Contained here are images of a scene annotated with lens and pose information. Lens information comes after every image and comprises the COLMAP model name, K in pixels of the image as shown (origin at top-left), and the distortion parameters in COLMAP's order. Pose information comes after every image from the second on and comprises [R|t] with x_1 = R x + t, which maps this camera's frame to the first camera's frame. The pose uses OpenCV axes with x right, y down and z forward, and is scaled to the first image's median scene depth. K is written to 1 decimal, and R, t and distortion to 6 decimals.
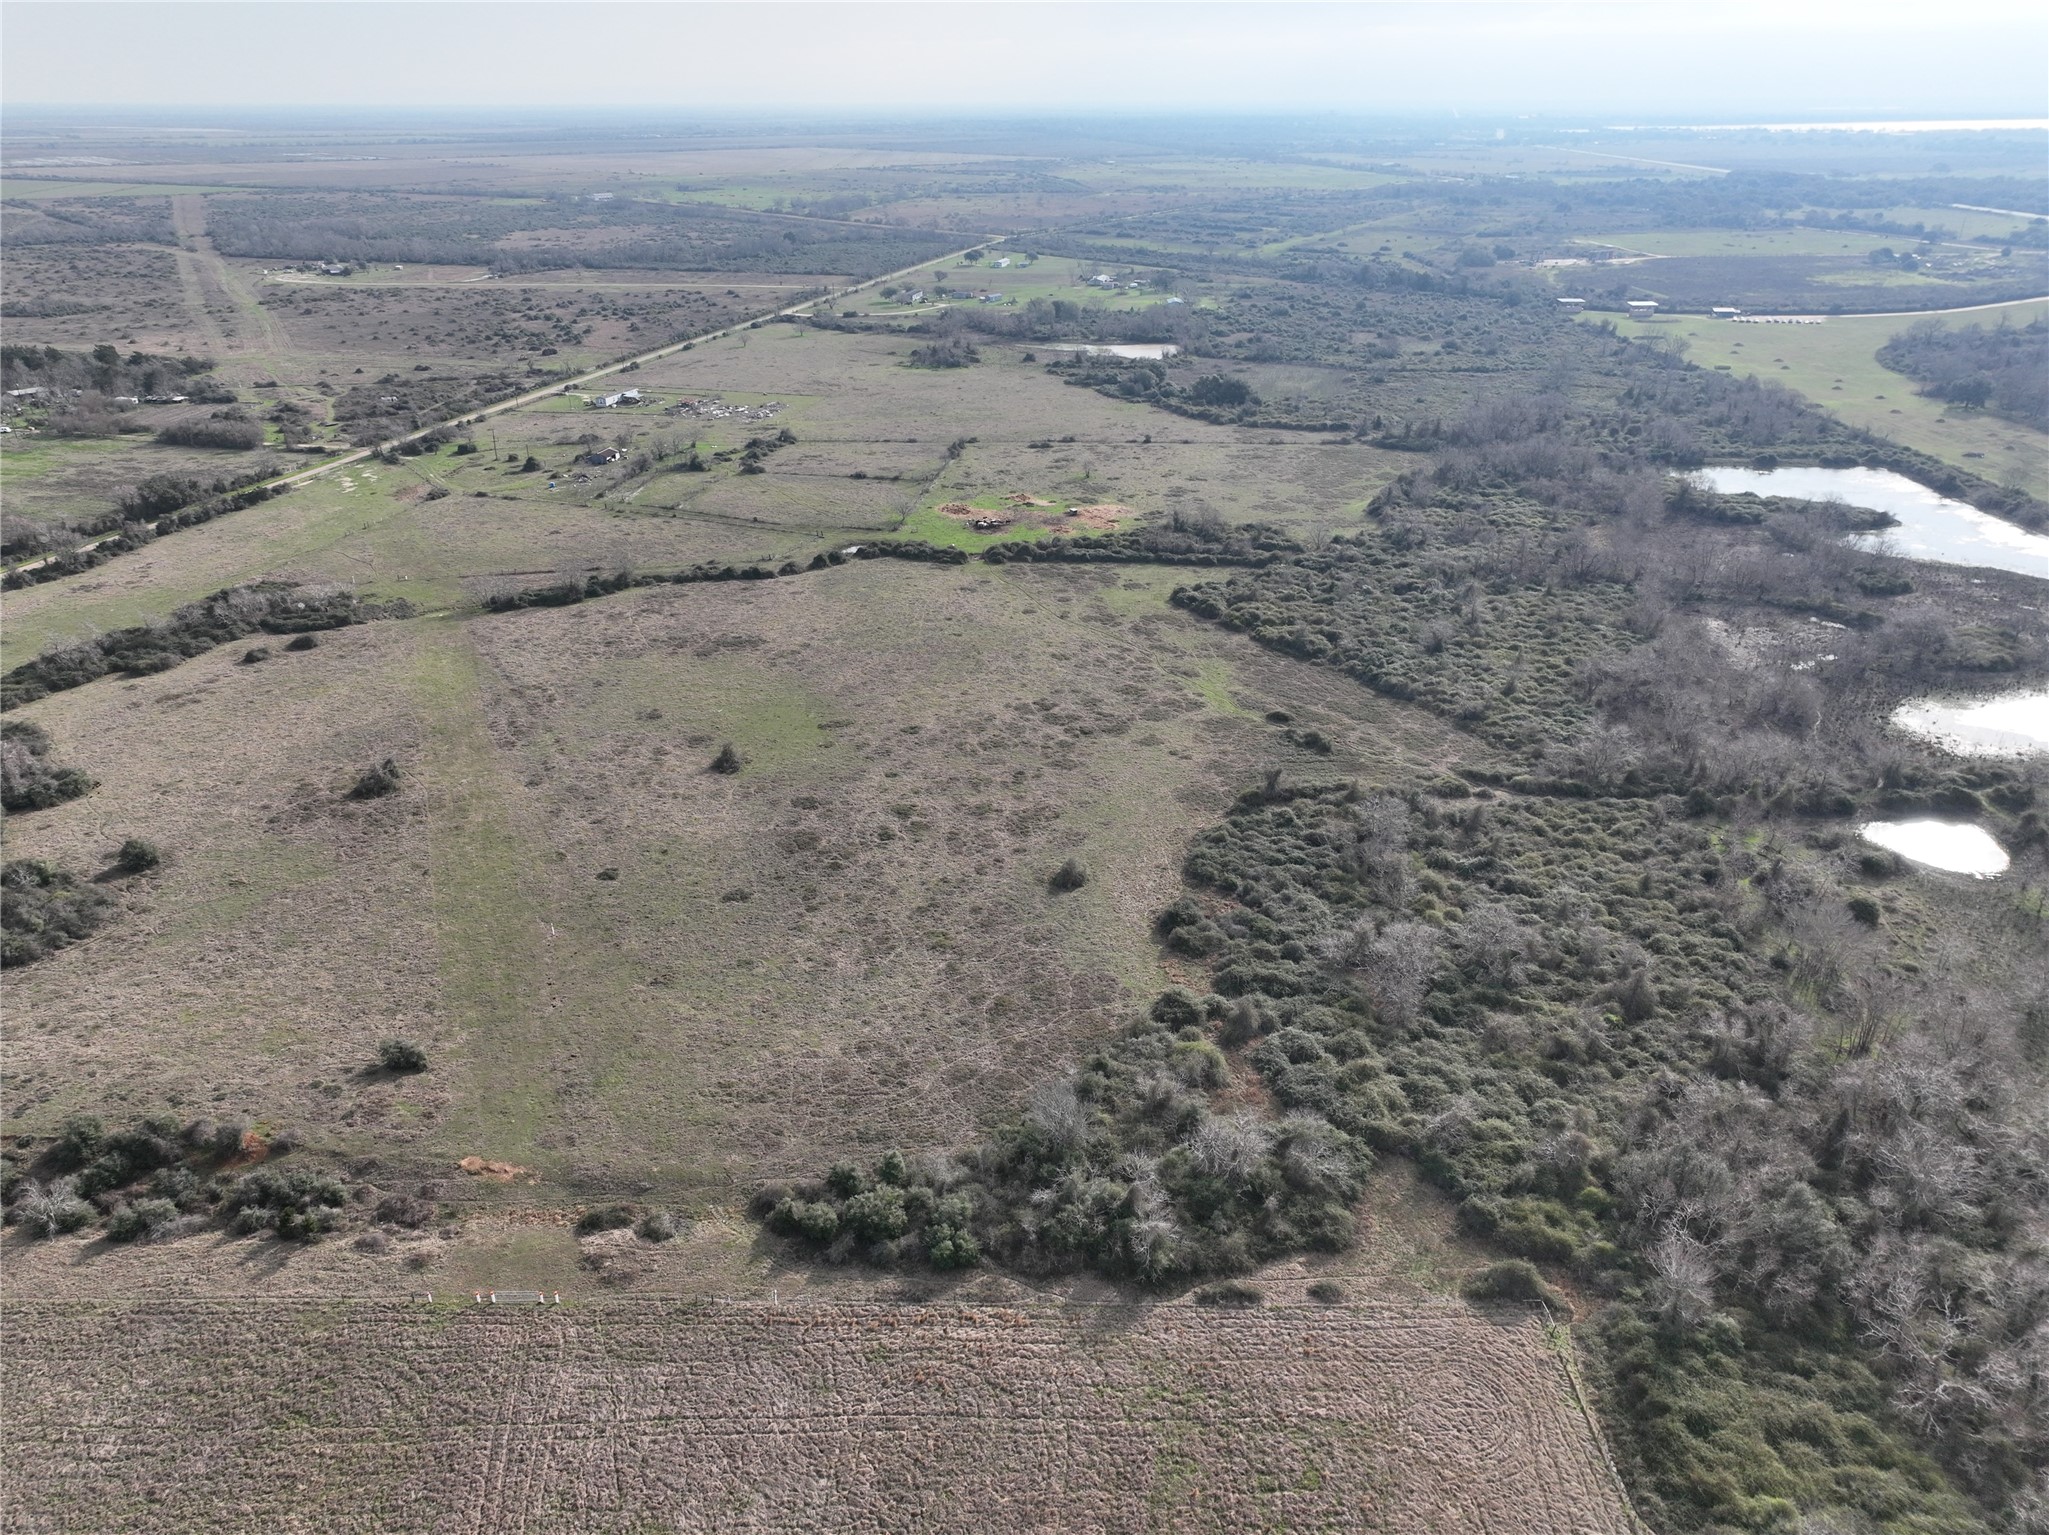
lens RADIAL K [[1440.3, 0, 1026.2], [0, 1440.3, 770.9], [0, 0, 1]] dist [-0.004142, 0.020846]
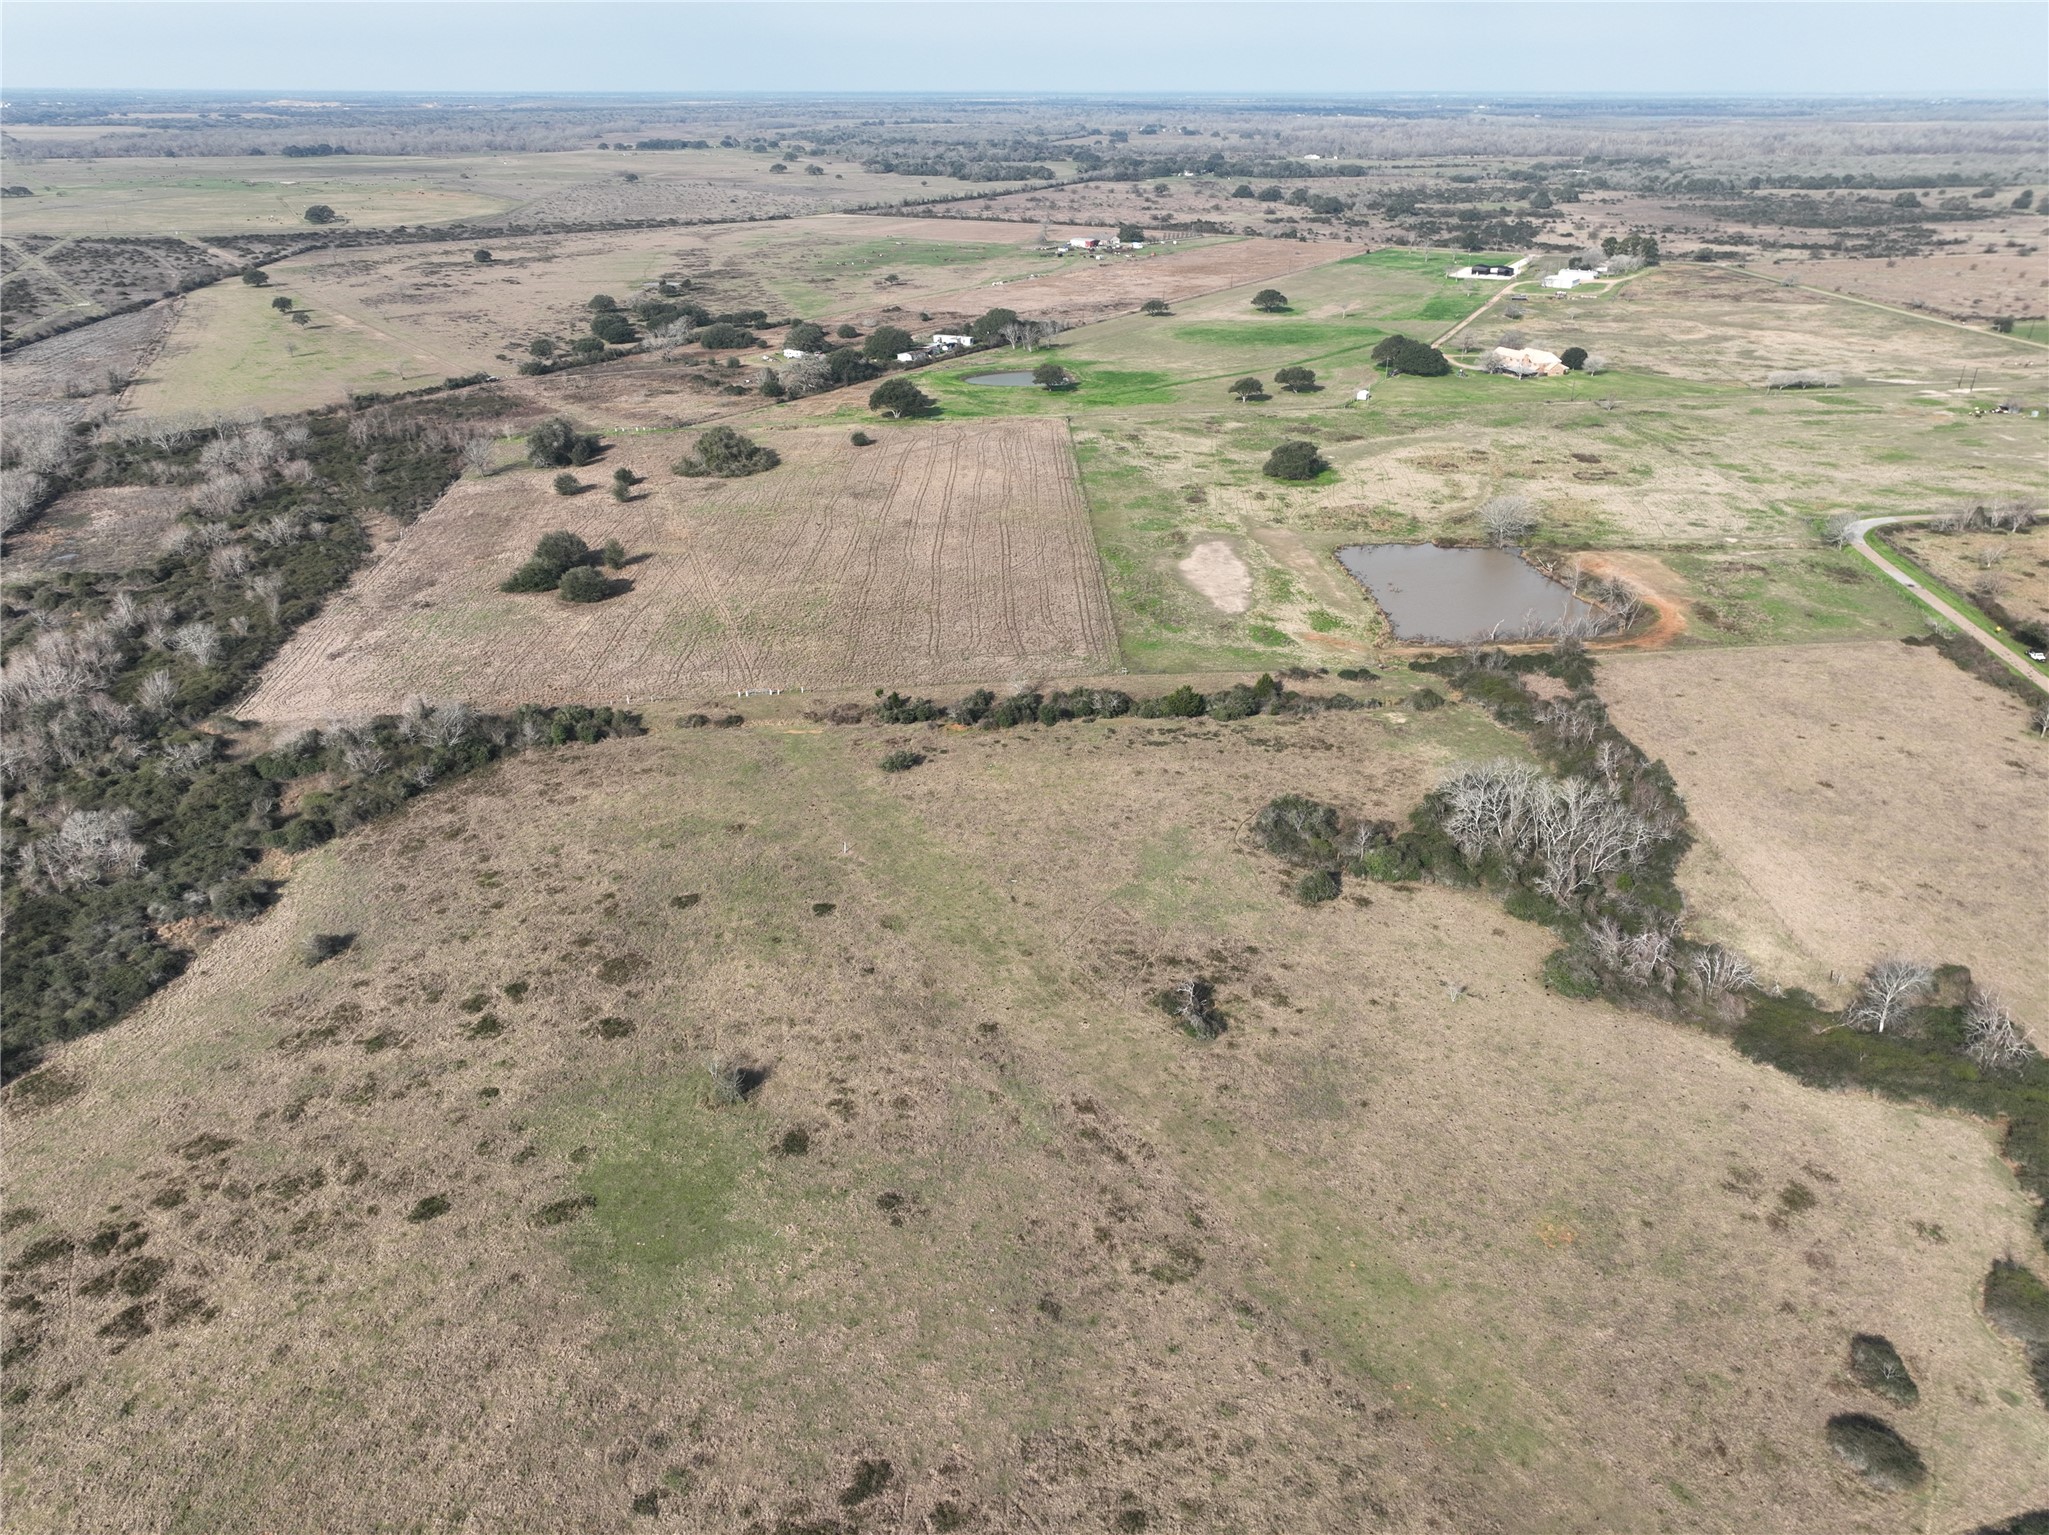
lens RADIAL K [[1440.3, 0, 1024.2], [0, 1440.3, 769.2], [0, 0, 1]] dist [-0.004142, 0.020846]
pose [[-0.993135, 0.053480, -0.104033, -0.157964], [-0.046482, 0.635703, 0.770533, -0.354505], [0.107343, 0.770079, -0.628853, 0.744825]]
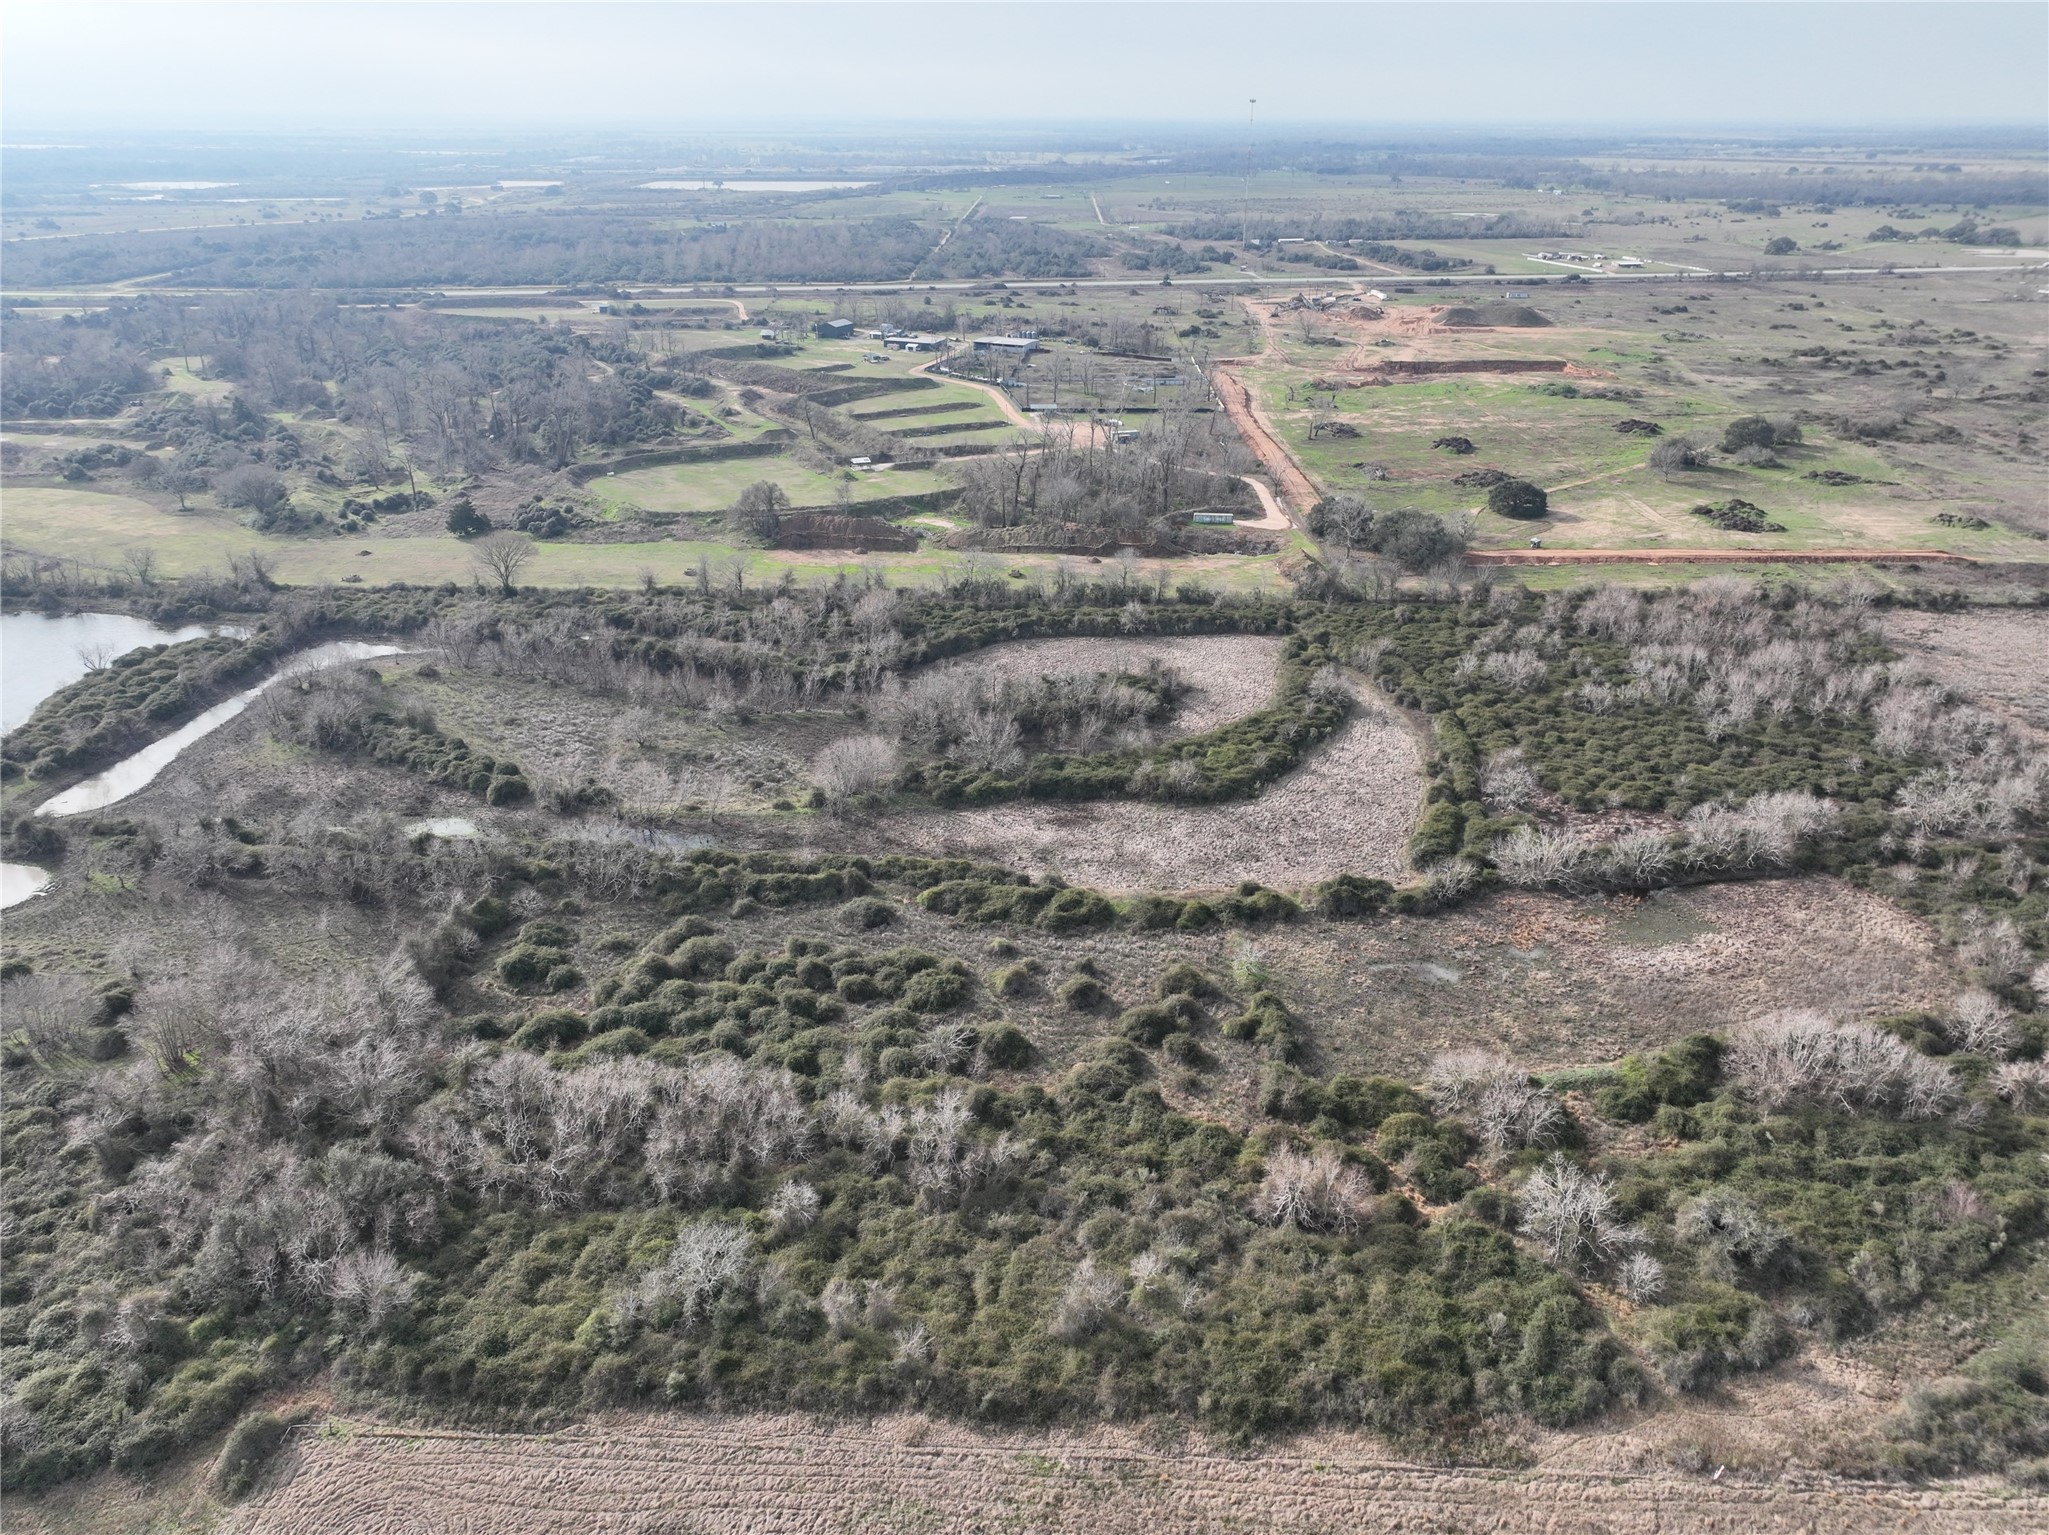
lens RADIAL K [[1440.3, 0, 1023.6], [0, 1440.3, 772.6], [0, 0, 1]] dist [-0.004142, 0.020846]
pose [[0.038336, -0.415756, 0.908668, -0.088456], [0.420990, 0.831417, 0.362649, -0.035173], [-0.906255, 0.368637, 0.206902, 0.074467]]
